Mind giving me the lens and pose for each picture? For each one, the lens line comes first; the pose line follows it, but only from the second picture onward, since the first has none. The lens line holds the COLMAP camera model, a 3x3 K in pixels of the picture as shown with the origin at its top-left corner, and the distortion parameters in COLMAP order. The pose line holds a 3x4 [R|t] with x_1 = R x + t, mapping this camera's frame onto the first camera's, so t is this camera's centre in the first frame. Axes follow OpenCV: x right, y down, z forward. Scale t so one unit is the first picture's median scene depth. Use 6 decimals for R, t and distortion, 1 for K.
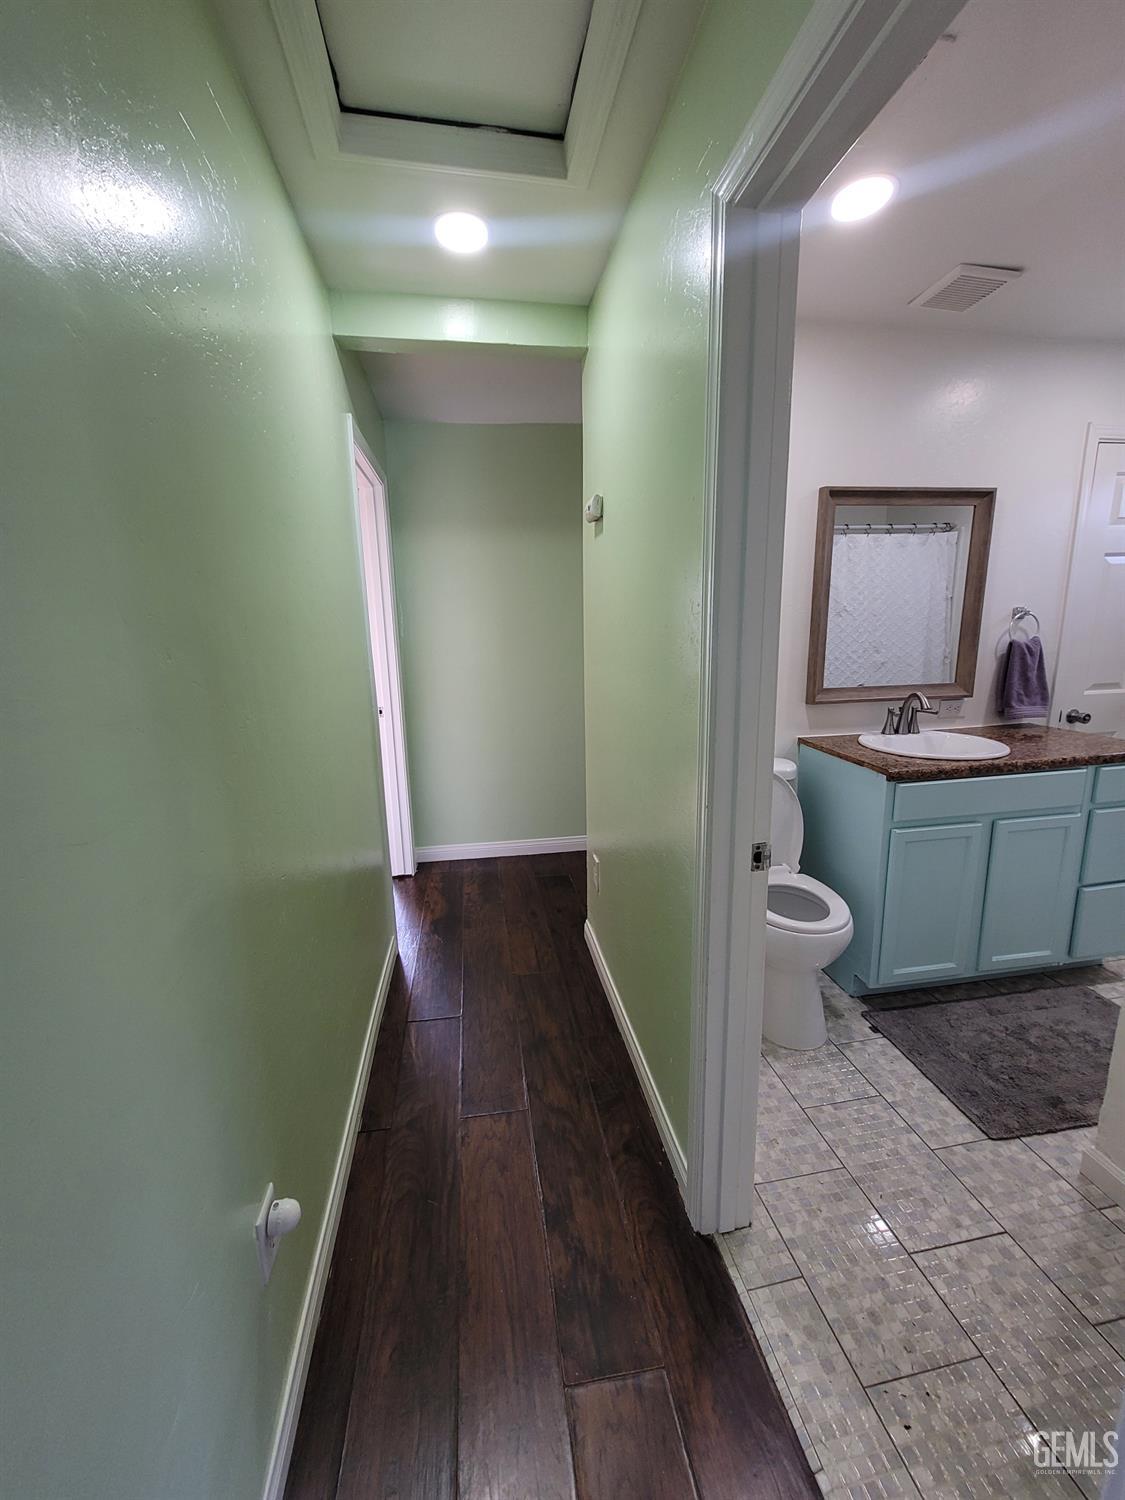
lens RADIAL K [[585.9, 0, 564.7], [0, 585.9, 738.0], [0, 0, 1]] dist [0.002302, -0.001346]
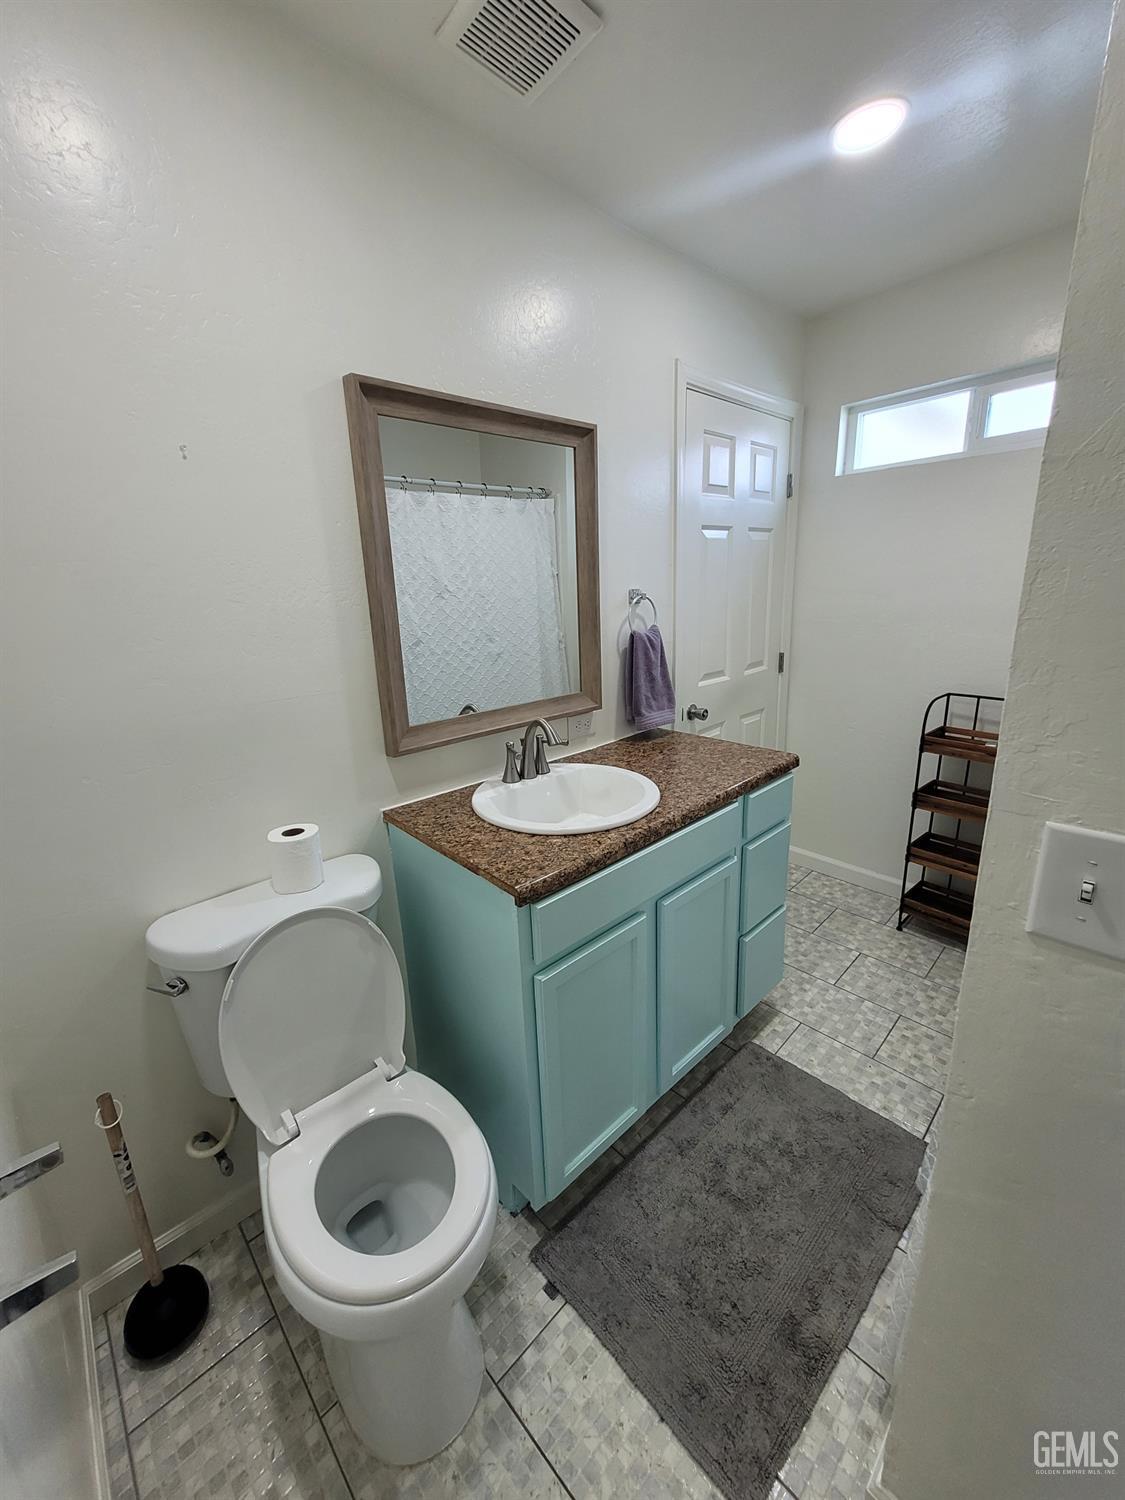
lens RADIAL K [[585.9, 0, 556.3], [0, 585.9, 749.4], [0, 0, 1]] dist [0.002302, -0.001346]
pose [[0.836950, -0.156886, 0.524311, 0.239797], [0.124852, 0.987502, 0.096184, -0.100362], [-0.532848, -0.015040, 0.846077, 0.389296]]
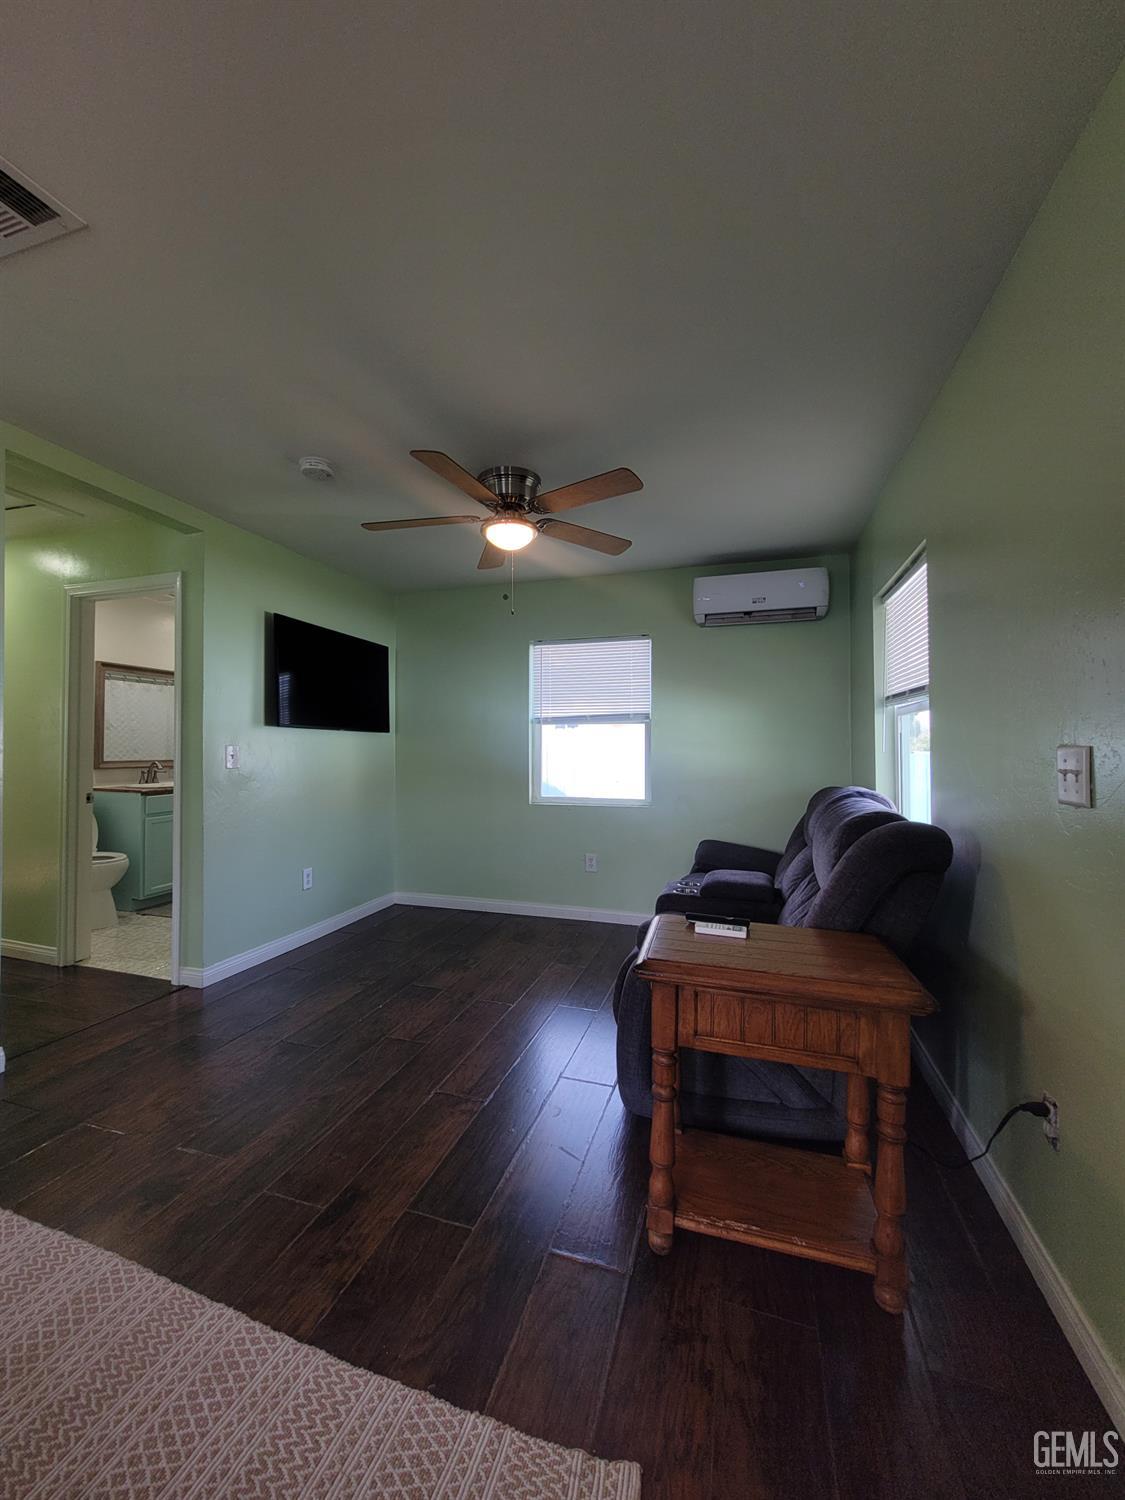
lens RADIAL K [[585.9, 0, 554.0], [0, 585.9, 742.2], [0, 0, 1]] dist [0.002302, -0.001346]
pose [[0.461757, 0.030599, 0.886479, -0.563273], [0.150540, 0.982203, -0.112318, 0.283655], [-0.874139, 0.185314, 0.448933, -1.122984]]
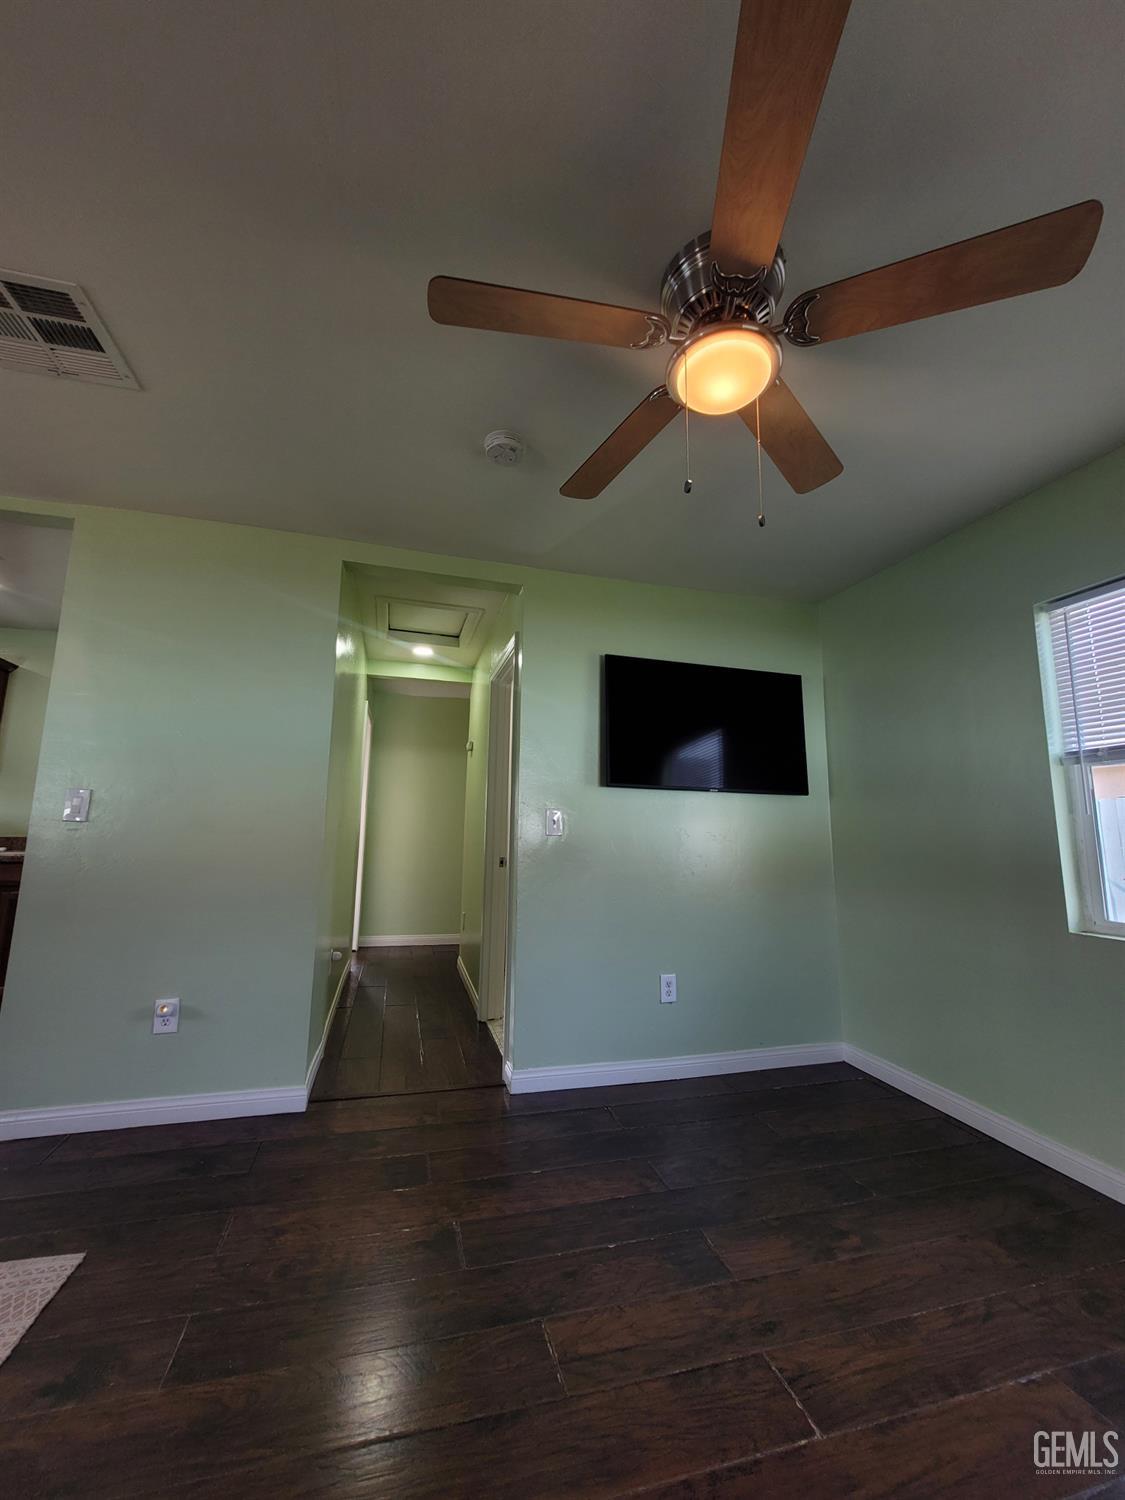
lens RADIAL K [[585.9, 0, 556.3], [0, 585.9, 739.3], [0, 0, 1]] dist [0.002302, -0.001346]
pose [[0.994070, 0.052355, 0.095306, 0.139838], [-0.018413, 0.944849, -0.326989, 0.282527], [-0.107169, 0.323295, 0.940210, -1.033770]]
